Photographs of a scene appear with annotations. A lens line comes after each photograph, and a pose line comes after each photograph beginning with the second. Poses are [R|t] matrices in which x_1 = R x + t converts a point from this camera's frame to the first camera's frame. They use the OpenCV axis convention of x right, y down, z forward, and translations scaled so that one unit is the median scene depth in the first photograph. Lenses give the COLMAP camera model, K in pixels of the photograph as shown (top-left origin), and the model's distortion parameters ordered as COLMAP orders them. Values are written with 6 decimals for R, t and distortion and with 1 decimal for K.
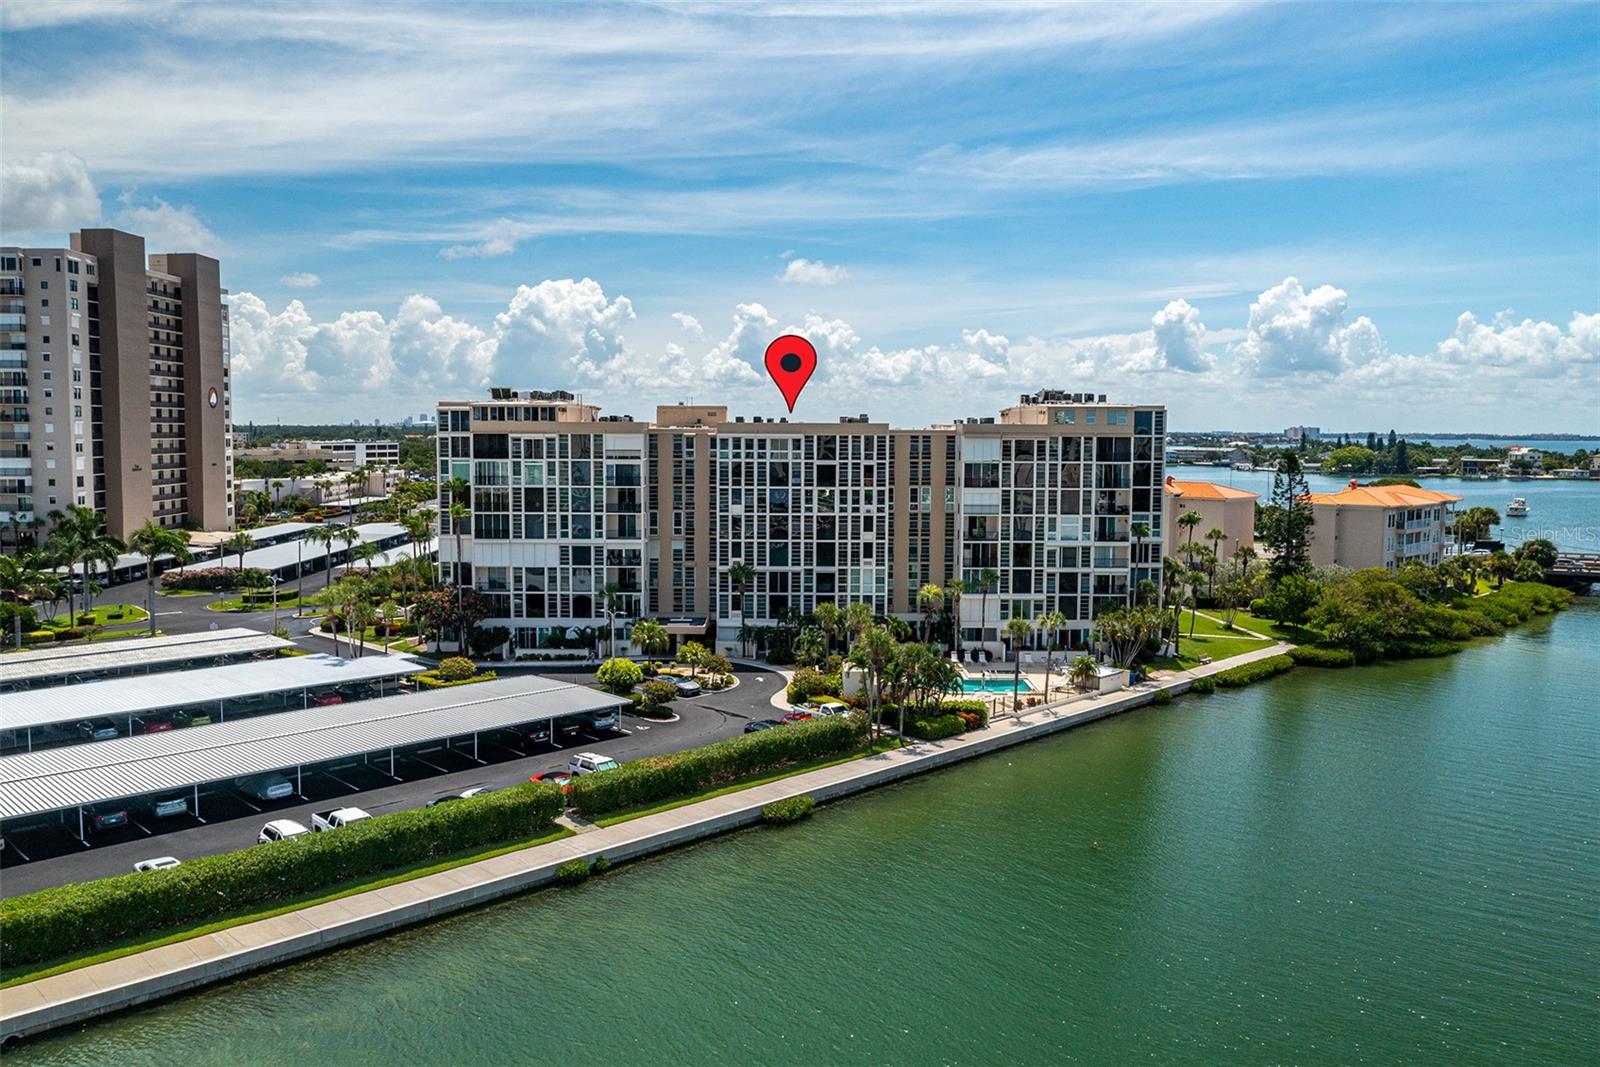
lens RADIAL K [[1265.8, 0, 800.0], [0, 1265.8, 533.5], [0, 0, 1]] dist [-0.026824, -0.003100]
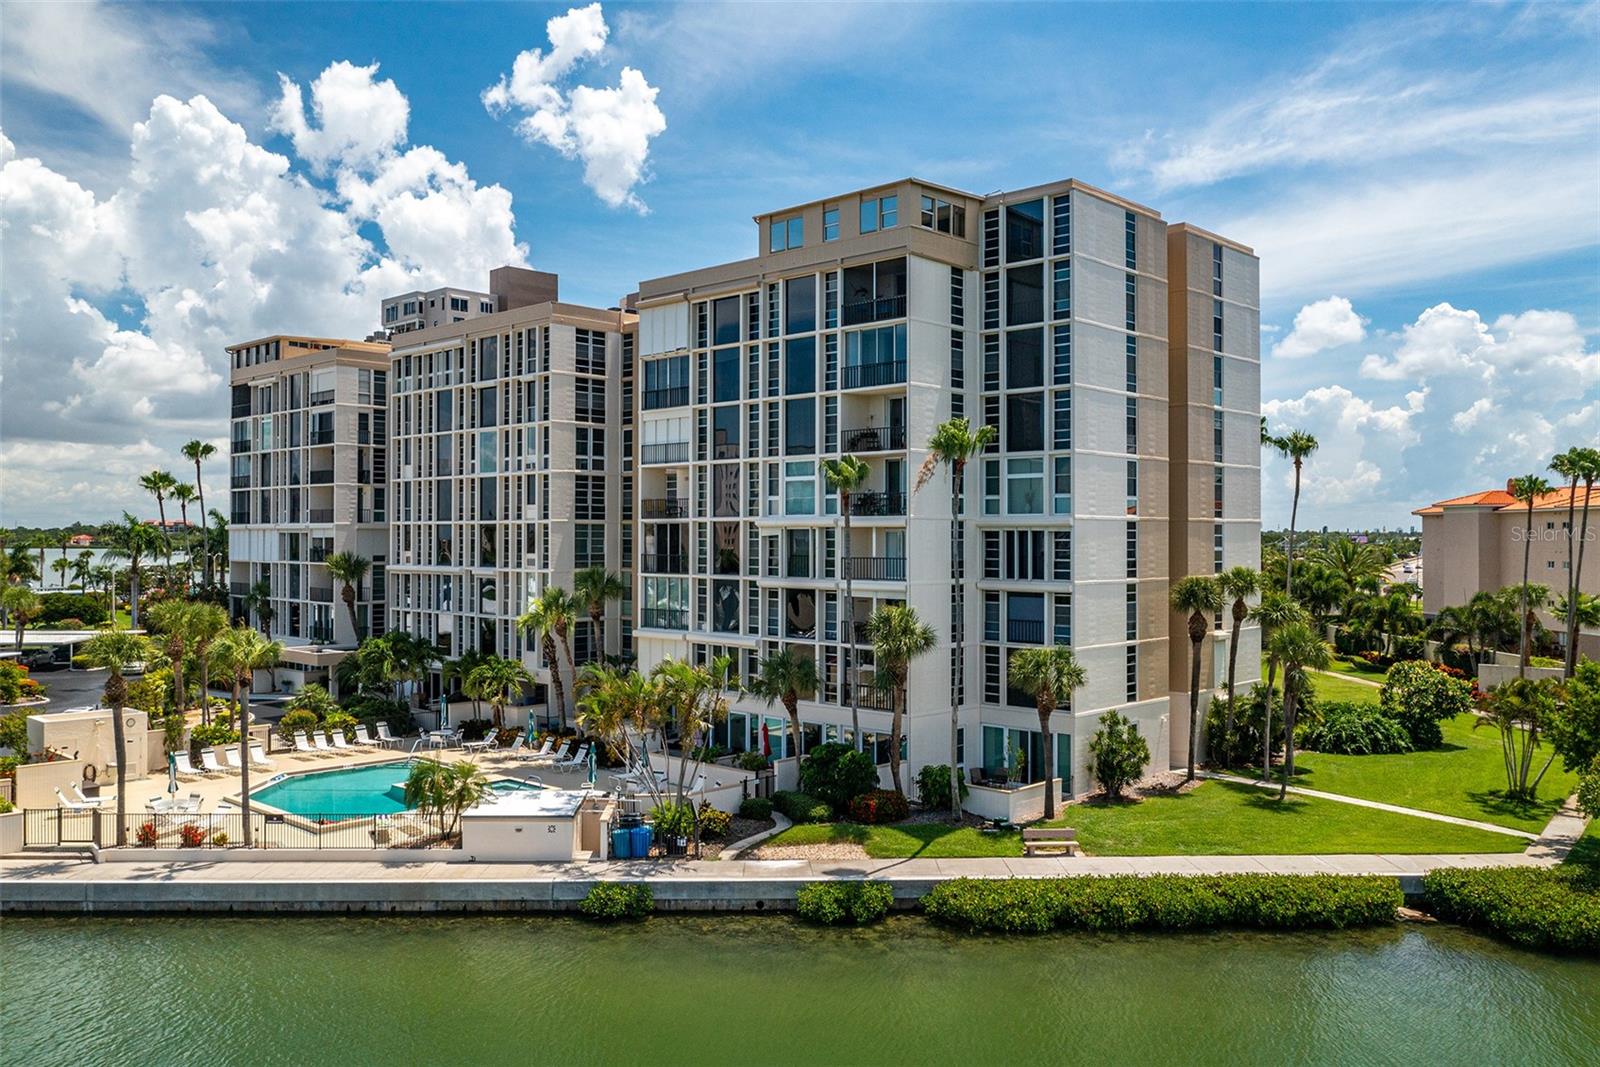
lens RADIAL K [[1277.3, 0, 800.0], [0, 1277.3, 533.5], [0, 0, 1]] dist [-0.027084, -0.000258]
pose [[0.718536, -0.005729, -0.695466, 0.518823], [-0.055195, 0.996342, -0.065233, 0.040617], [0.693296, 0.085259, 0.715592, 0.687261]]
